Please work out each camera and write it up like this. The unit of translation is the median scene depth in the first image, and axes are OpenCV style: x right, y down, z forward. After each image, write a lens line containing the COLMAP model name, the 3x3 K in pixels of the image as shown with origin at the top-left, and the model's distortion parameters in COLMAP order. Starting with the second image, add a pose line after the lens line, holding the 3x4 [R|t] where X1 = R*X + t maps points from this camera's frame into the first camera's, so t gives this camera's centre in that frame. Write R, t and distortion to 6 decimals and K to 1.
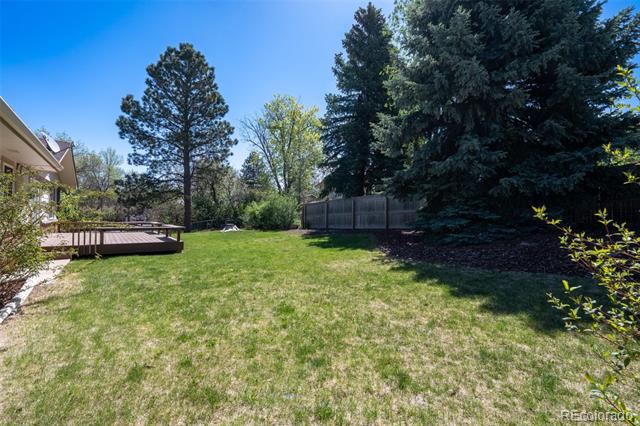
lens RADIAL K [[282.7, 0, 317.7], [0, 282.7, 213.2], [0, 0, 1]] dist [-0.004254, -0.000157]
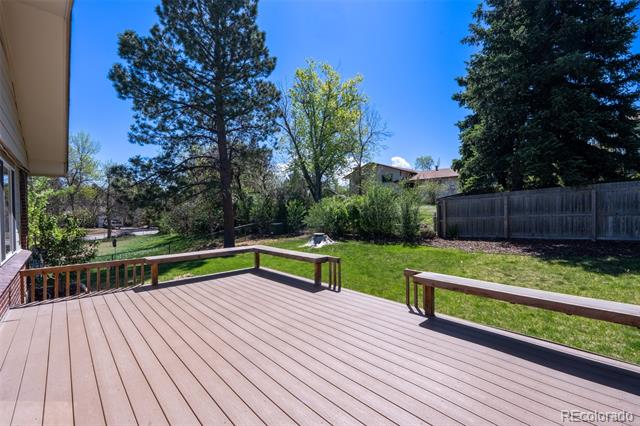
lens RADIAL K [[282.7, 0, 320.4], [0, 282.7, 212.5], [0, 0, 1]] dist [-0.004254, -0.000157]
pose [[0.995456, -0.025150, 0.091843, -0.305368], [0.023790, 0.999591, 0.015878, -0.015154], [-0.092205, -0.013621, 0.995647, 0.323541]]
